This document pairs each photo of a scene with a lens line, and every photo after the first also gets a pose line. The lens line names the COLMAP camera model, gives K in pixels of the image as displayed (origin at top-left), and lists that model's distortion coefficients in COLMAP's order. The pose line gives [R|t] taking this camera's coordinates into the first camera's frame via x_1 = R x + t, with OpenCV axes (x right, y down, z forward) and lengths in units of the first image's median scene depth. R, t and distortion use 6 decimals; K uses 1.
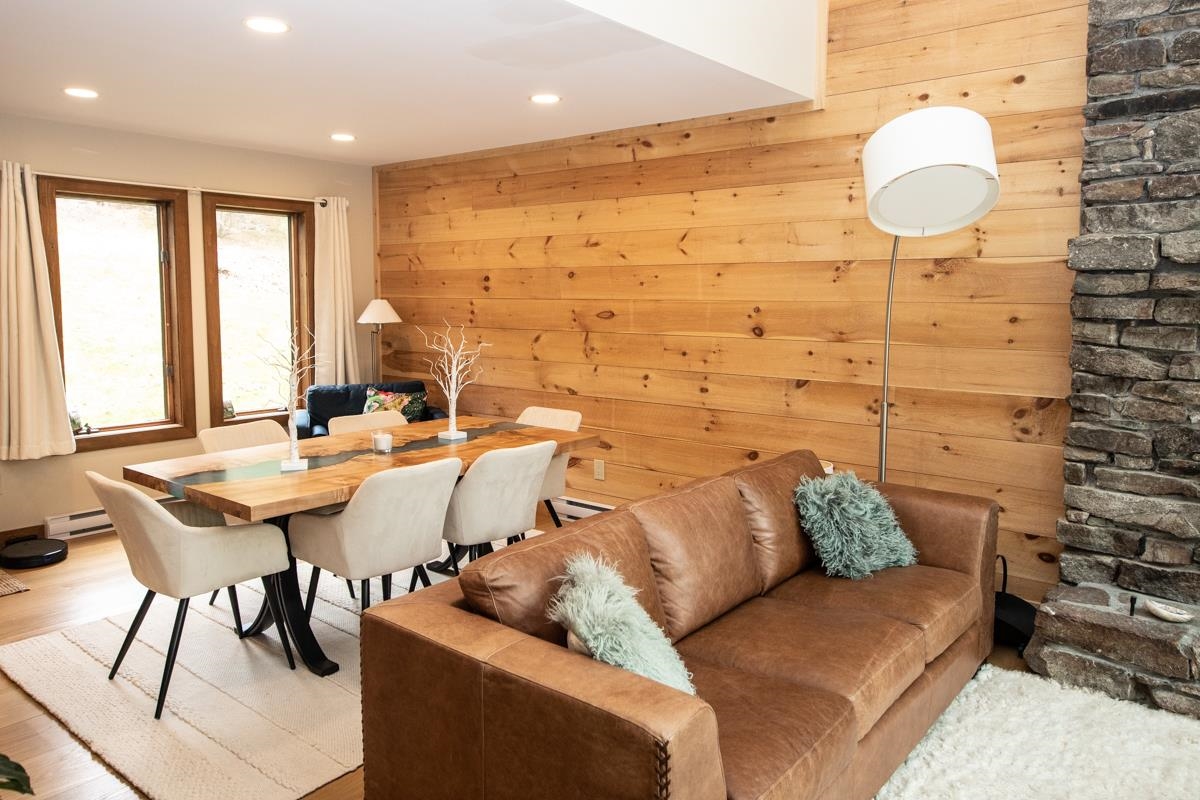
lens RADIAL K [[842.4, 0, 597.7], [0, 842.4, 372.6], [0, 0, 1]] dist [0.005137, -0.000439]
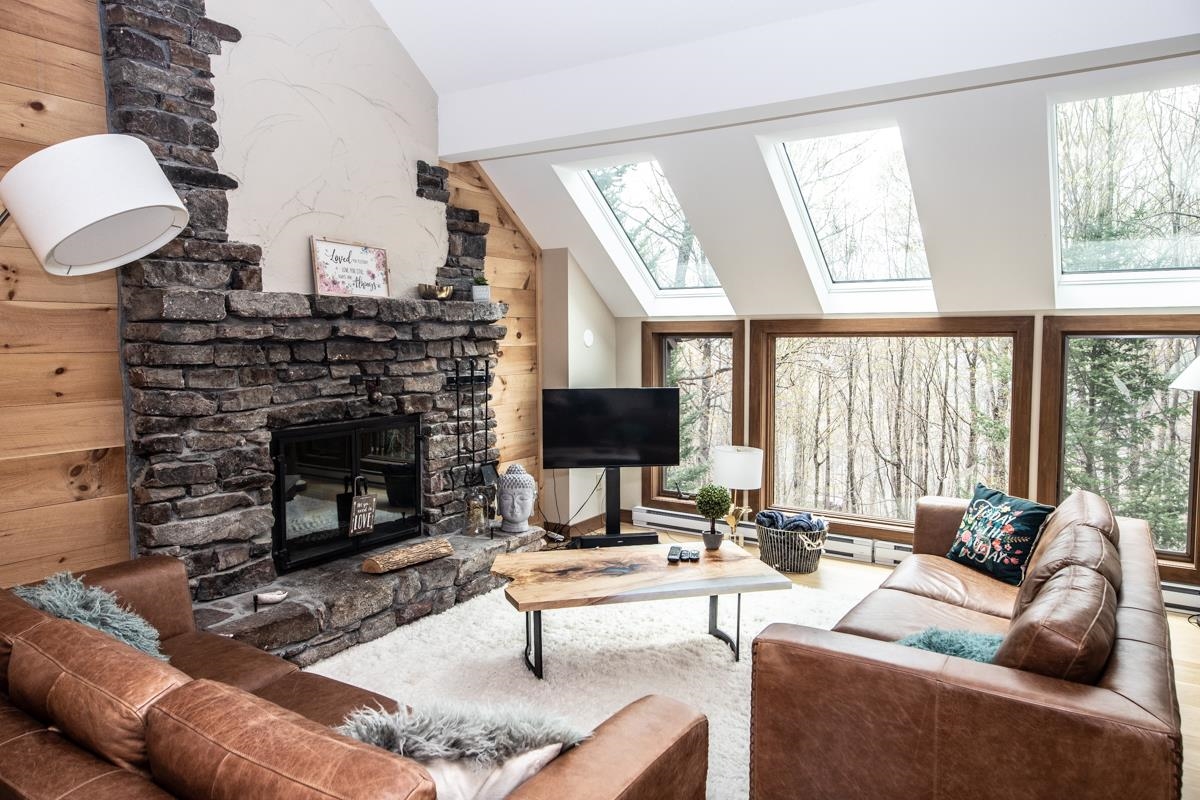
lens RADIAL K [[791.5, 0, 602.8], [0, 791.5, 388.9], [0, 0, 1]] dist [0.022399, 0.000037]
pose [[-0.118992, -0.071167, 0.990341, -0.486797], [0.092586, 0.992287, 0.082432, -0.066813], [-0.988569, 0.101501, -0.111485, 0.577716]]
